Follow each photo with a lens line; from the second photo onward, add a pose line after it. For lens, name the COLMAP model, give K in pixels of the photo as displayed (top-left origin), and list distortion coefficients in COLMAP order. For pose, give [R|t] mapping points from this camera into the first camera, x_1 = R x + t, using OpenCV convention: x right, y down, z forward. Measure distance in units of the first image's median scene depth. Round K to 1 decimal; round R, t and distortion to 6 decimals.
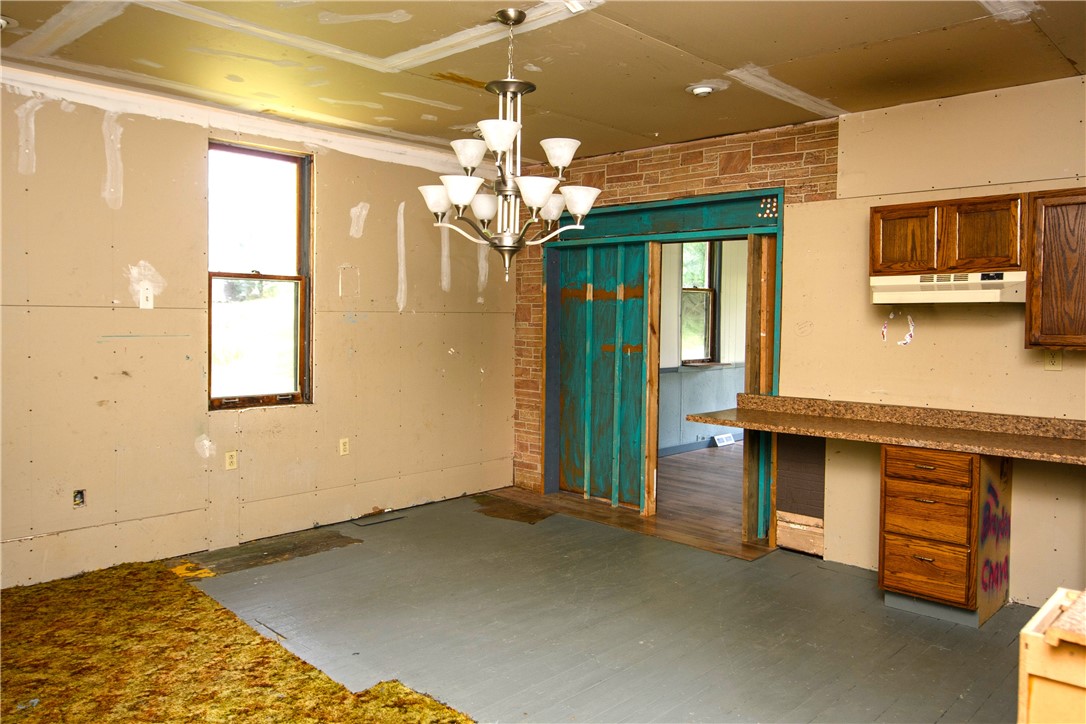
lens RADIAL K [[807.0, 0, 534.7], [0, 807.0, 360.1], [0, 0, 1]] dist [-0.009570, -0.001262]
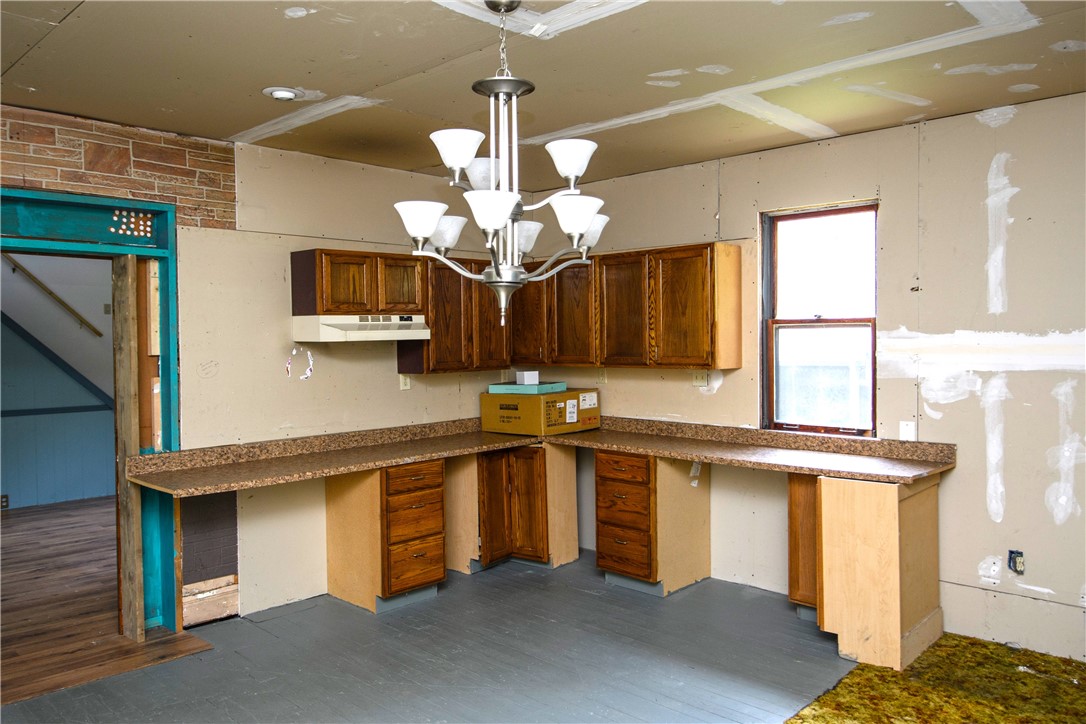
lens RADIAL K [[807.0, 0, 535.5], [0, 807.0, 357.6], [0, 0, 1]] dist [-0.009570, -0.001262]
pose [[0.002447, -0.037745, 0.999284, -0.565031], [0.065111, 0.997173, 0.037506, -0.063005], [-0.997875, 0.064973, 0.004898, 0.649702]]
